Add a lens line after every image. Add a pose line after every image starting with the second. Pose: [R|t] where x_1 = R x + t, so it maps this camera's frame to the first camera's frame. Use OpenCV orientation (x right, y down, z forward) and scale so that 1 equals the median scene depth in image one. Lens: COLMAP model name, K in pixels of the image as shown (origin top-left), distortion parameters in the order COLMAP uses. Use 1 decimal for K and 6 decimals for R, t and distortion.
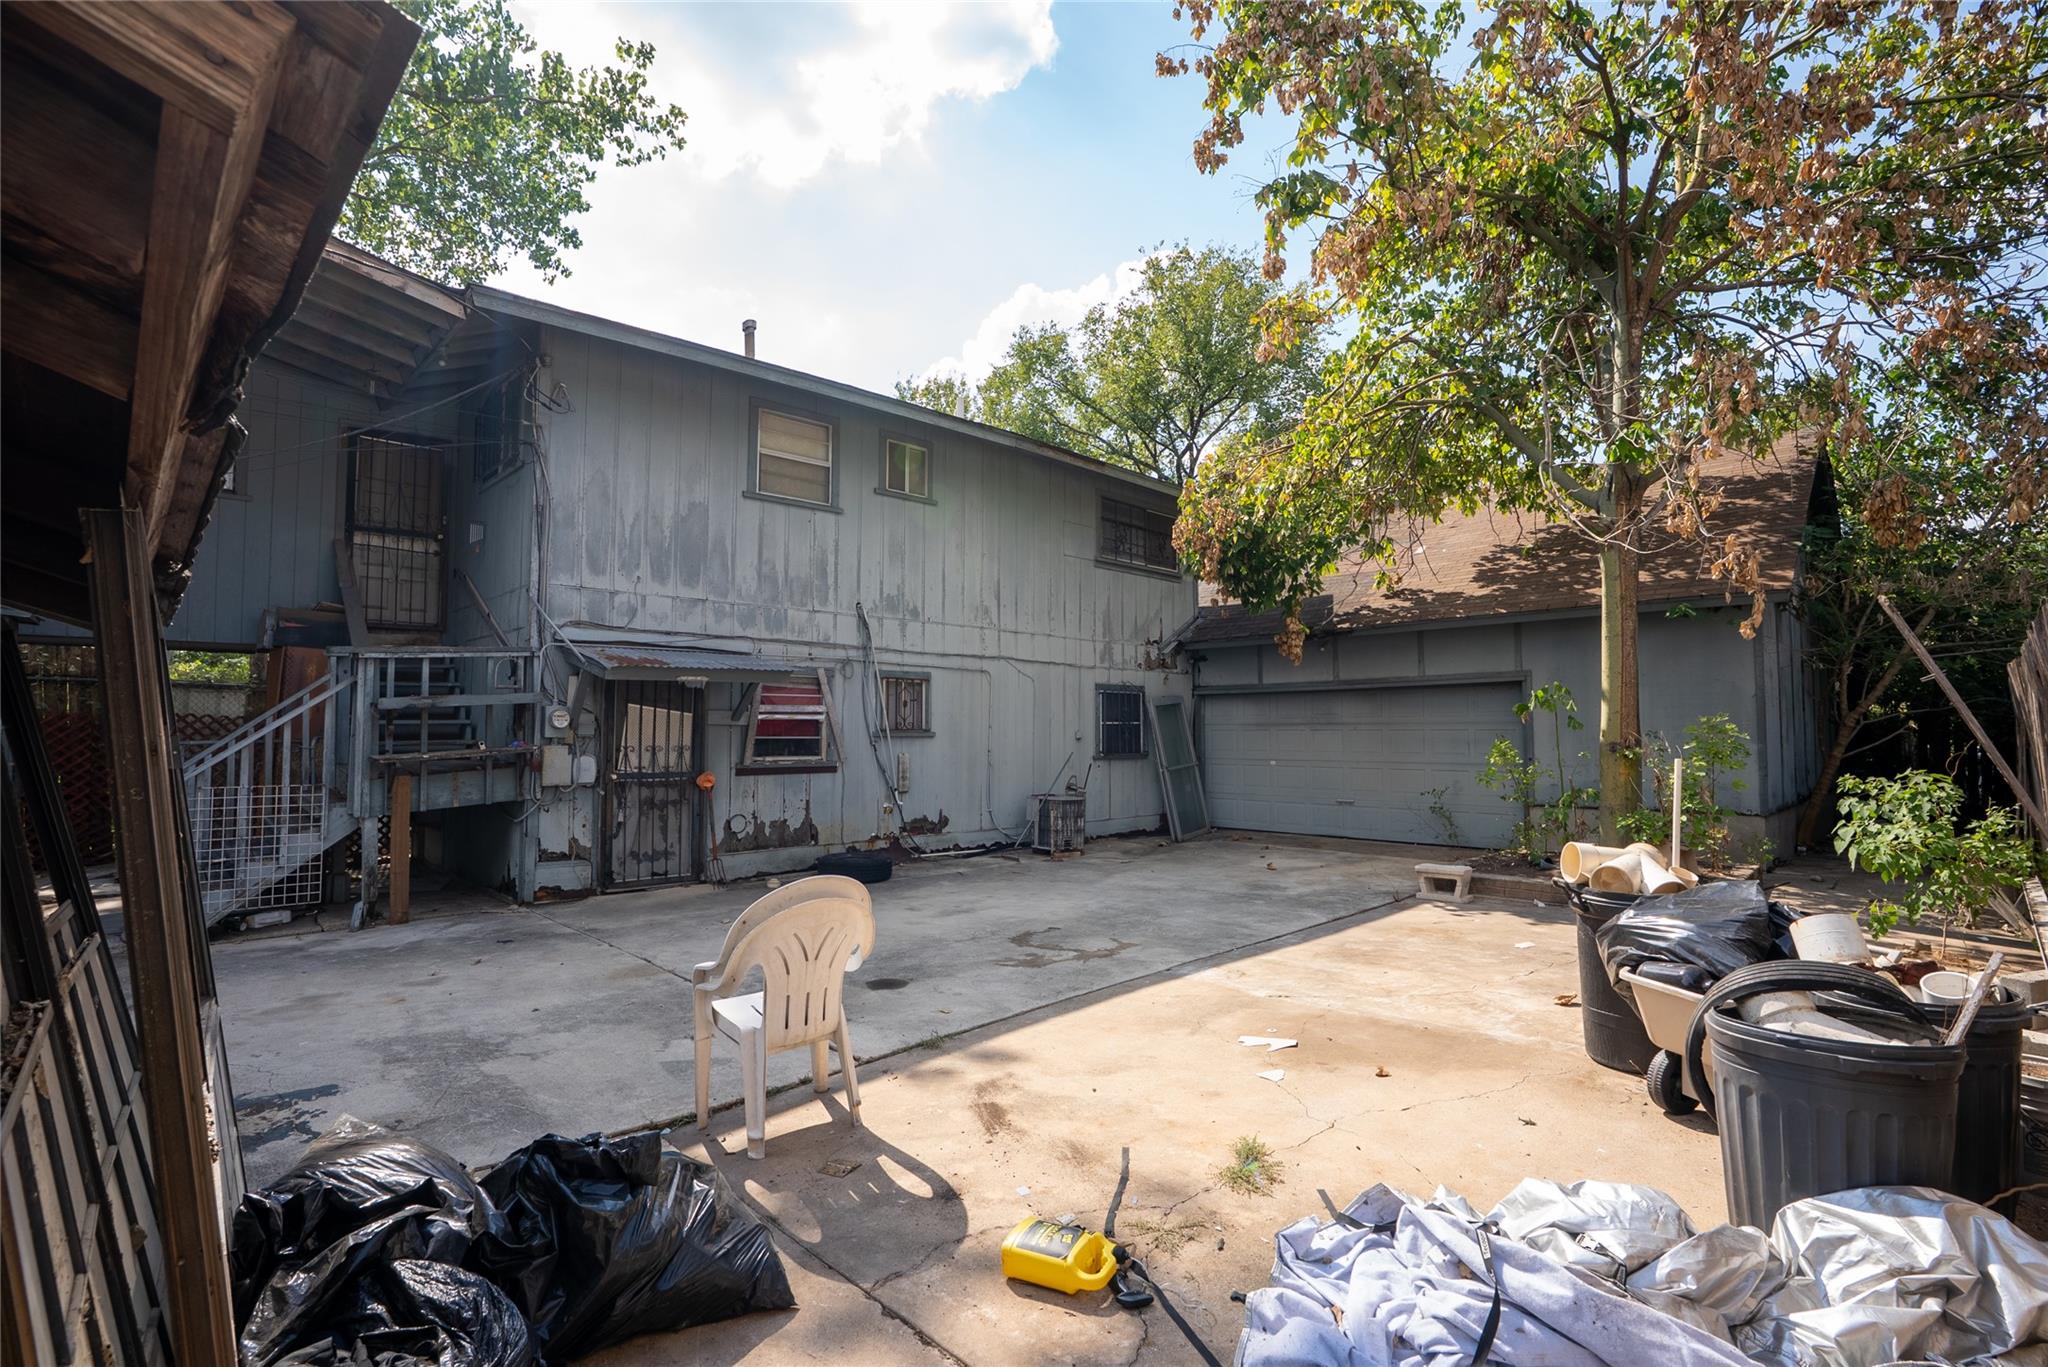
lens RADIAL K [[948.1, 0, 1015.7], [0, 948.1, 678.3], [0, 0, 1]] dist [-0.068395, 0.028080]
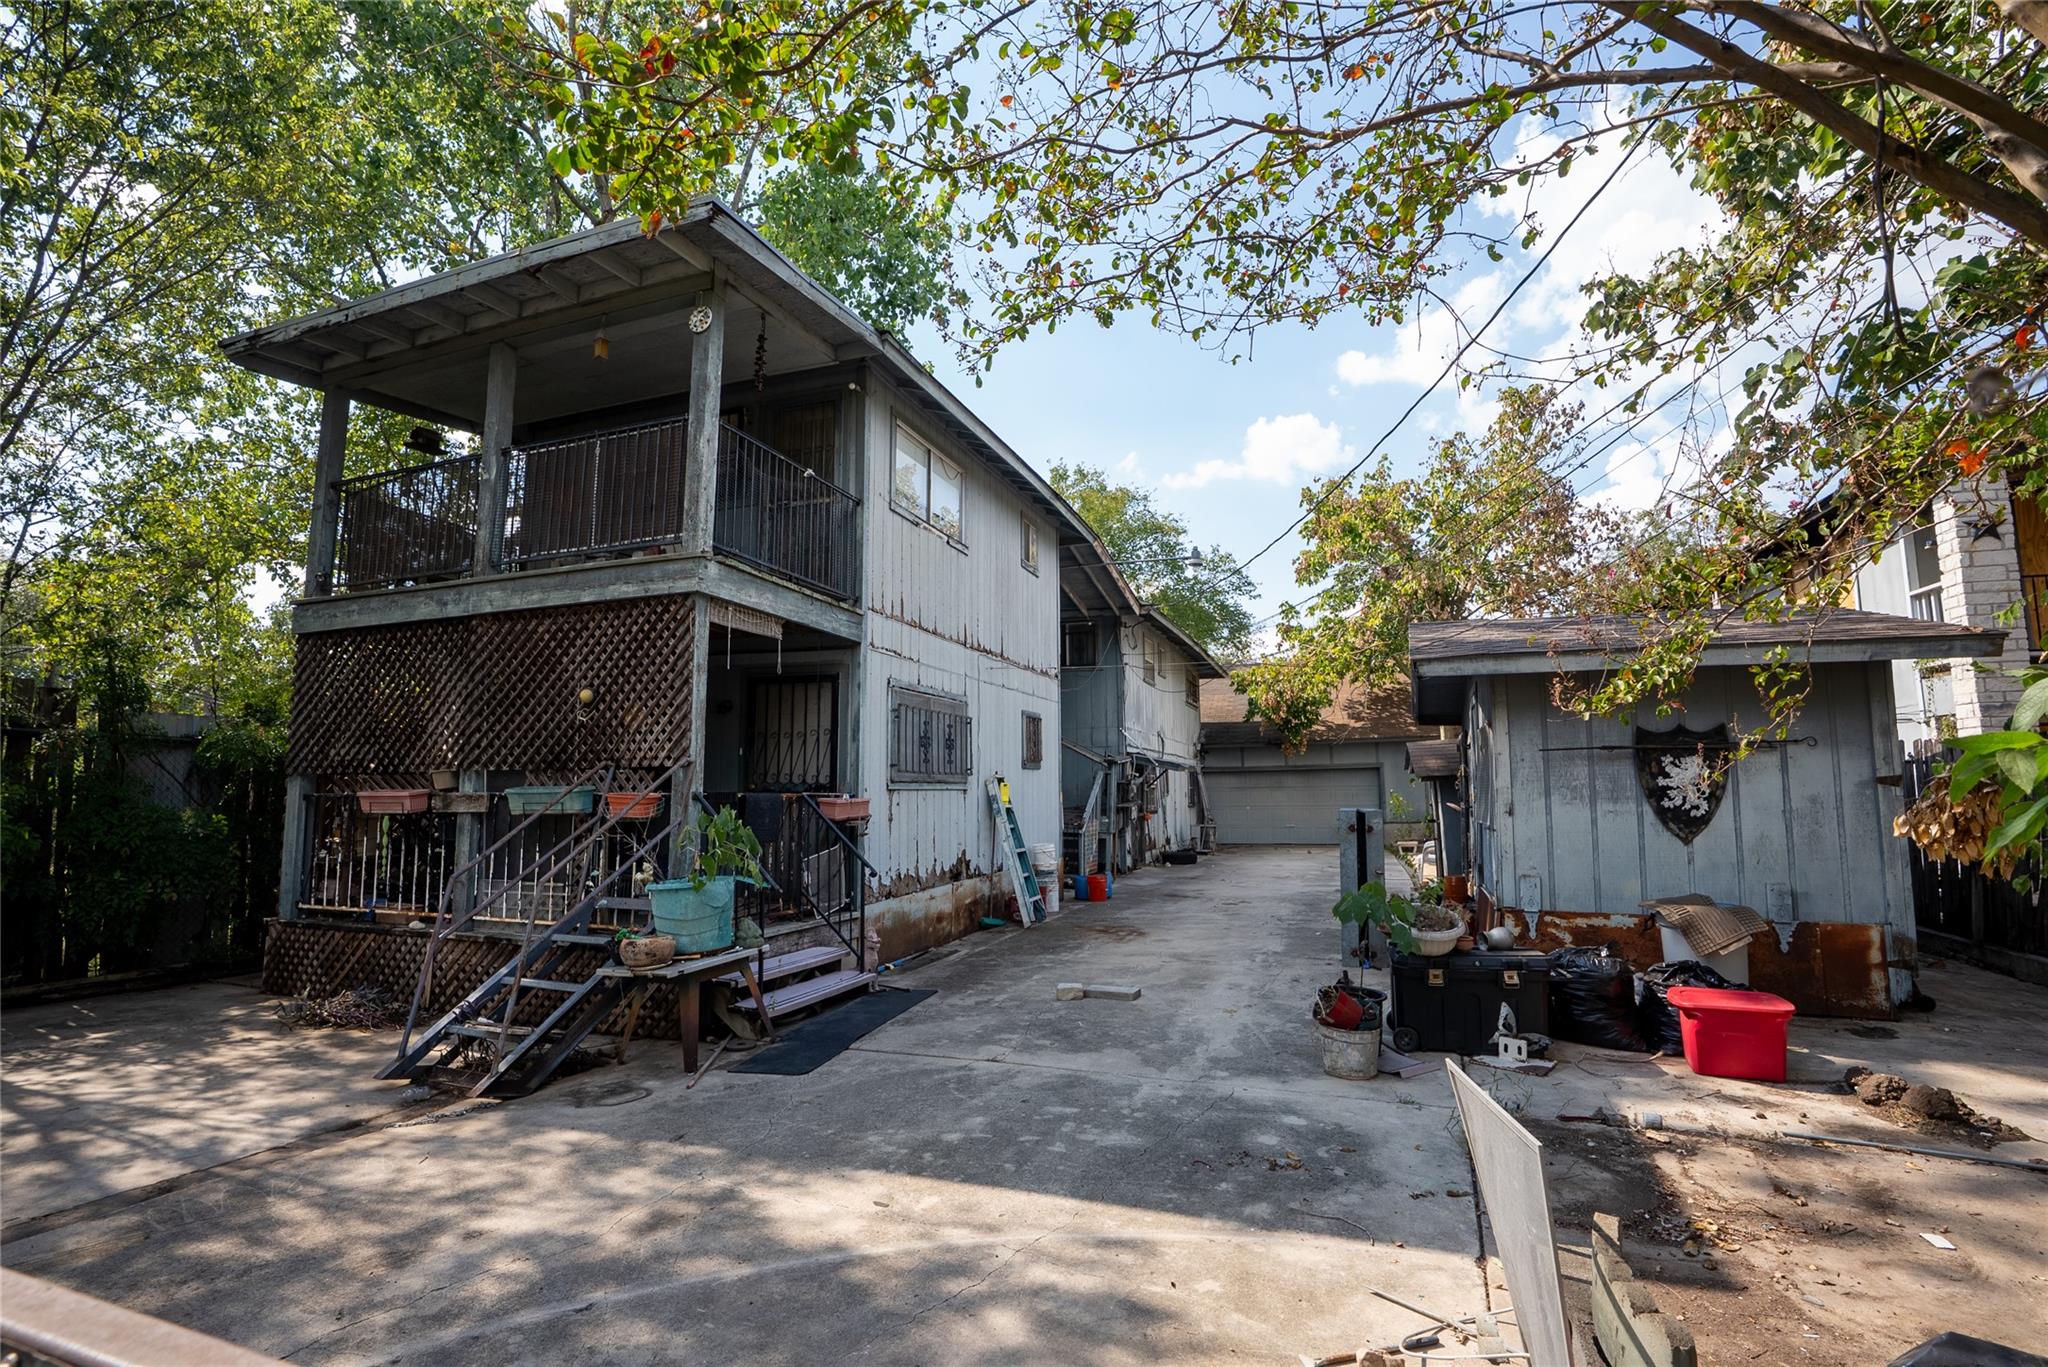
lens RADIAL K [[947.5, 0, 1024.0], [0, 947.5, 683.5], [0, 0, 1]] dist [-0.067012, 0.025604]
pose [[0.891410, 0.041917, 0.451254, -1.533610], [-0.014835, 0.997879, -0.063388, -0.052208], [-0.452954, 0.049810, 0.890141, -0.778251]]
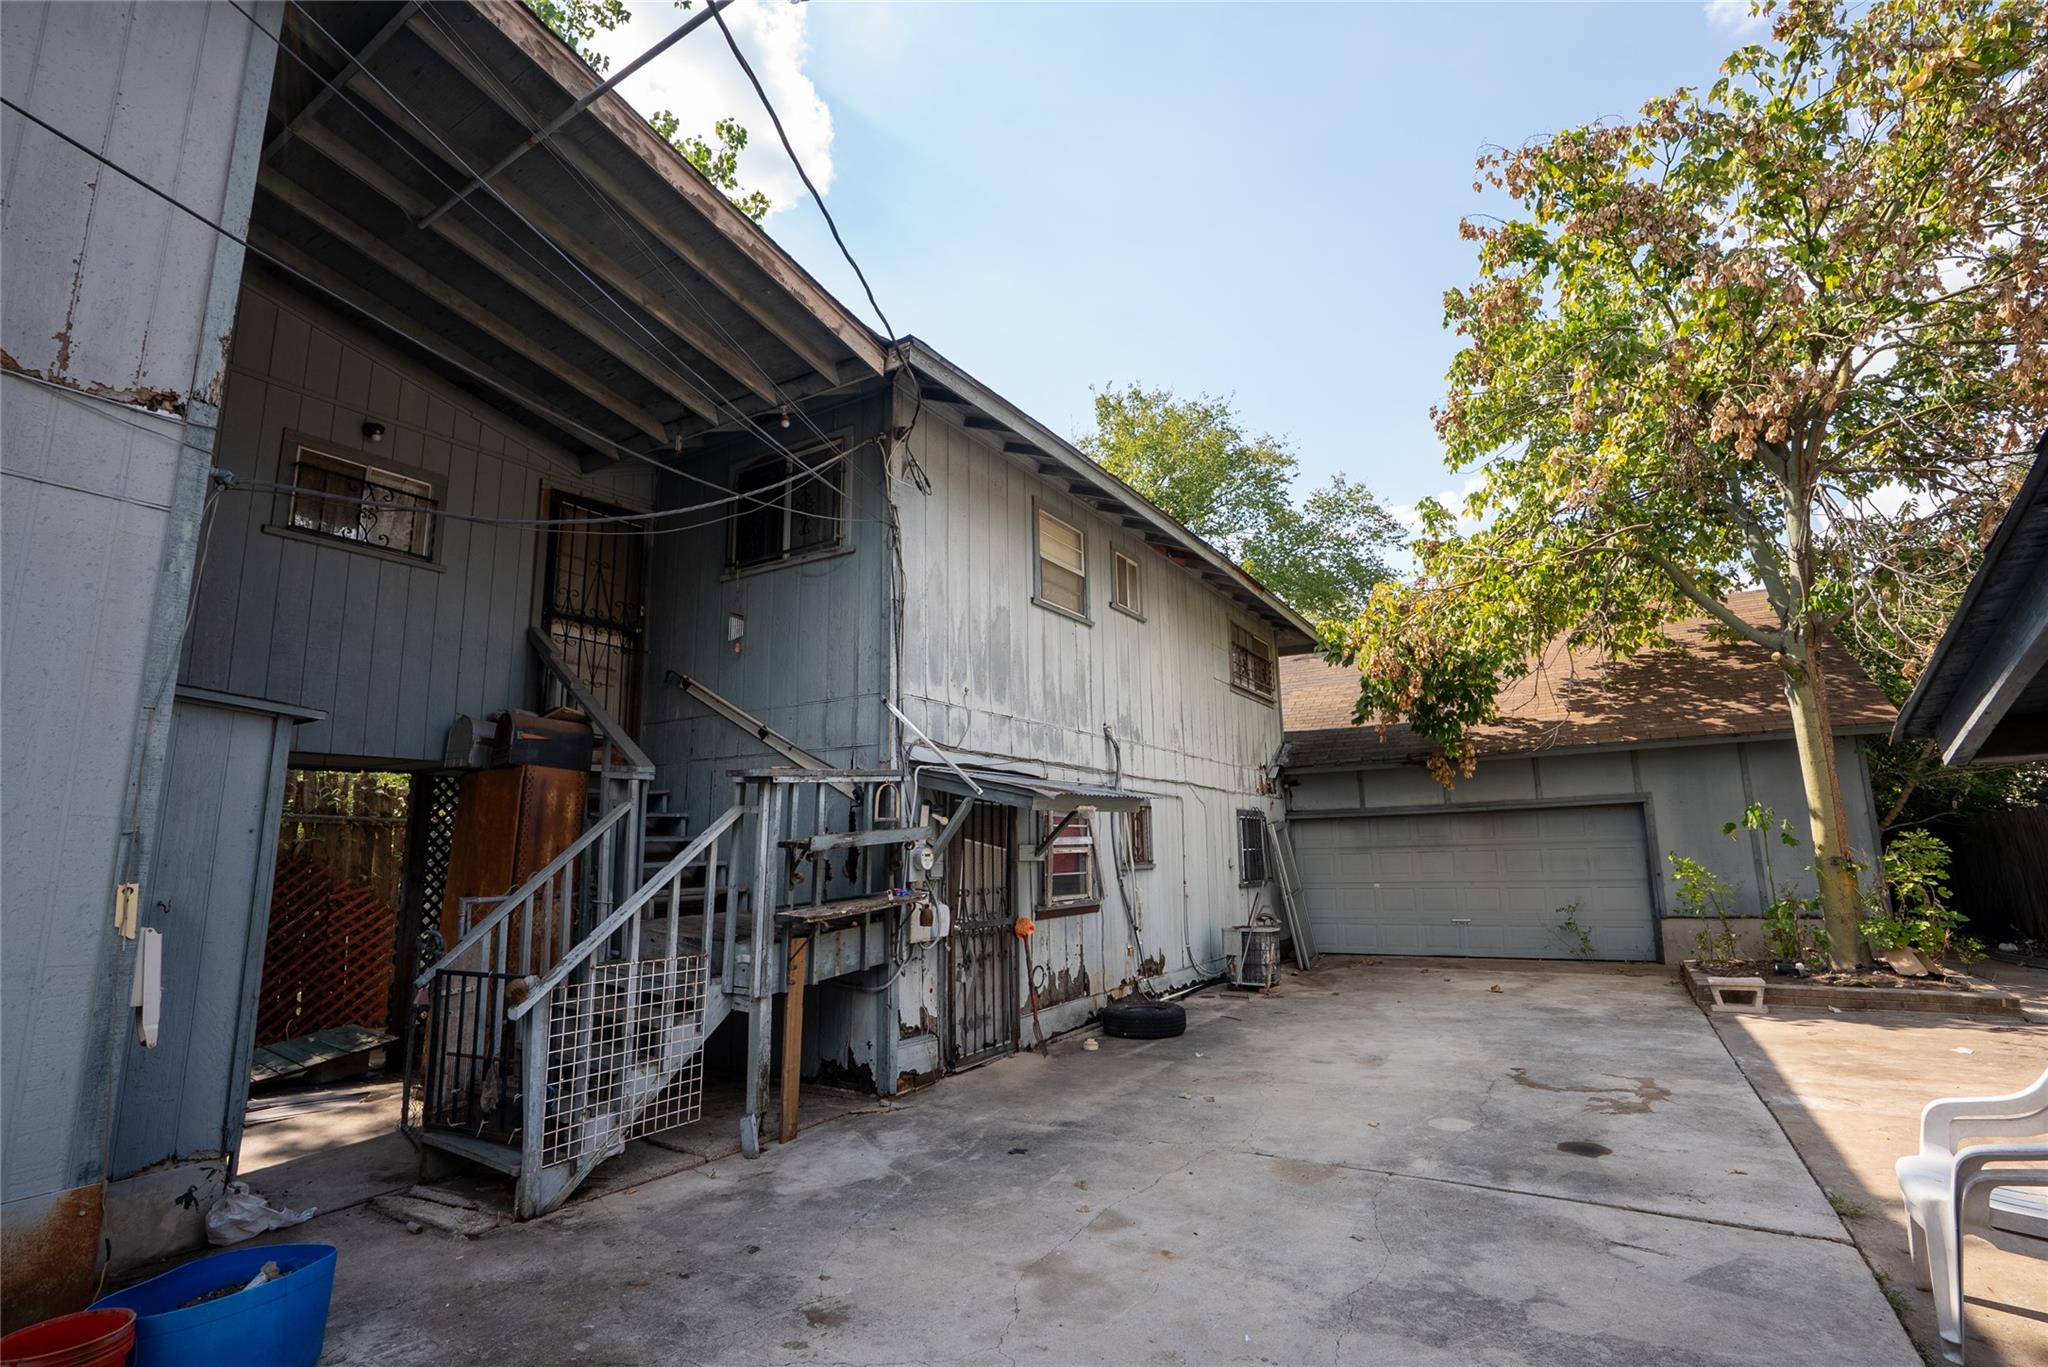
lens RADIAL K [[948.1, 0, 1015.7], [0, 948.1, 678.3], [0, 0, 1]] dist [-0.068395, 0.028080]
pose [[0.969198, 0.028216, 0.244660, -0.544718], [0.003788, 0.991590, -0.129363, -0.004803], [-0.246252, 0.126305, 0.960941, 0.146482]]
